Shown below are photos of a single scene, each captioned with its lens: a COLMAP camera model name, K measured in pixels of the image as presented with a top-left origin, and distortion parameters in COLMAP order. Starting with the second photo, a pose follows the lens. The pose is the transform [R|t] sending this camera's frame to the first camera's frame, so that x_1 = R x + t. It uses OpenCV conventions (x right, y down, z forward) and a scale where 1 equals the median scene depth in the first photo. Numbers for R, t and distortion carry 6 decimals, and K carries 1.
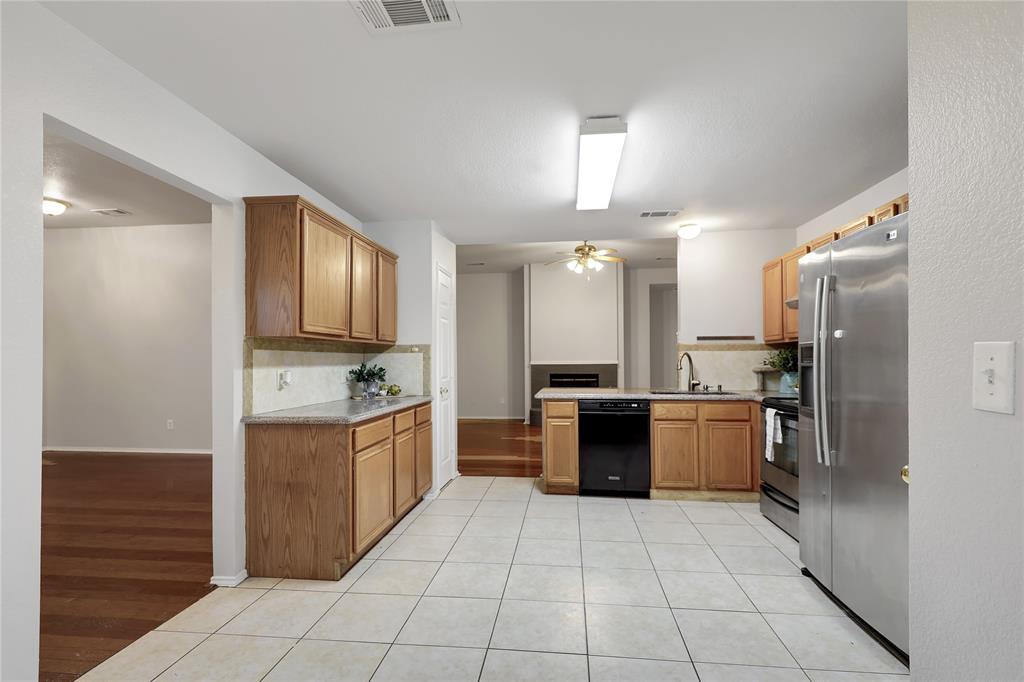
lens RADIAL K [[471.8, 0, 516.3], [0, 471.8, 361.0], [0, 0, 1]] dist [0.001991, 0.000008]
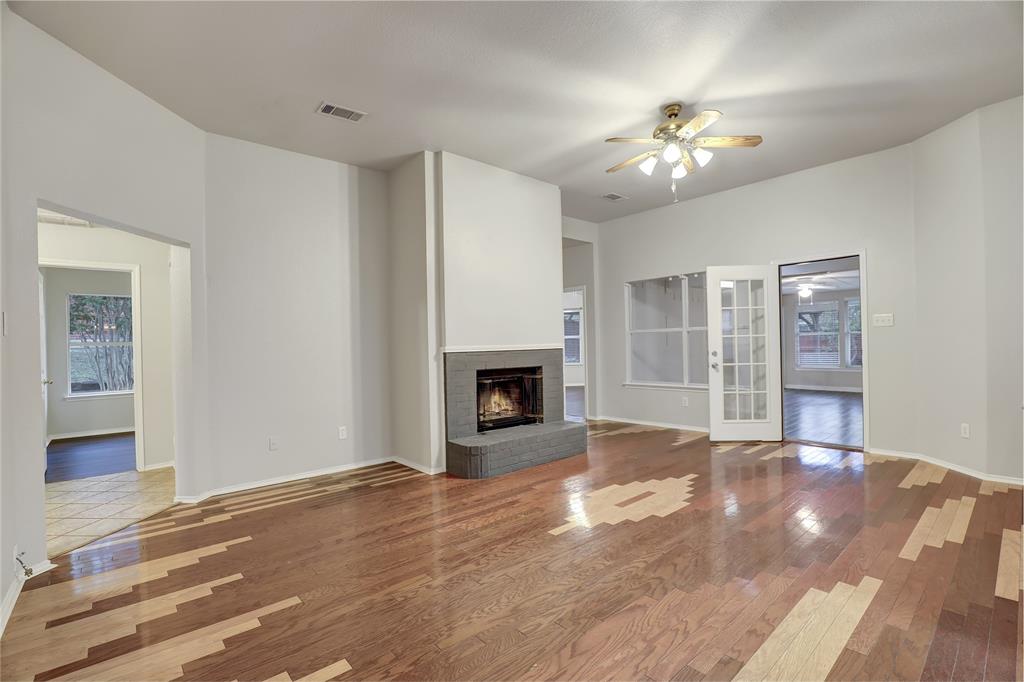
lens RADIAL K [[468.9, 0, 514.1], [0, 468.9, 344.5], [0, 0, 1]] dist [-0.025243, 0.000623]
pose [[0.672026, -0.008216, 0.740482, -0.613227], [0.019772, 0.999781, -0.006850, 0.007628], [-0.740263, 0.019244, 0.672042, 1.321473]]
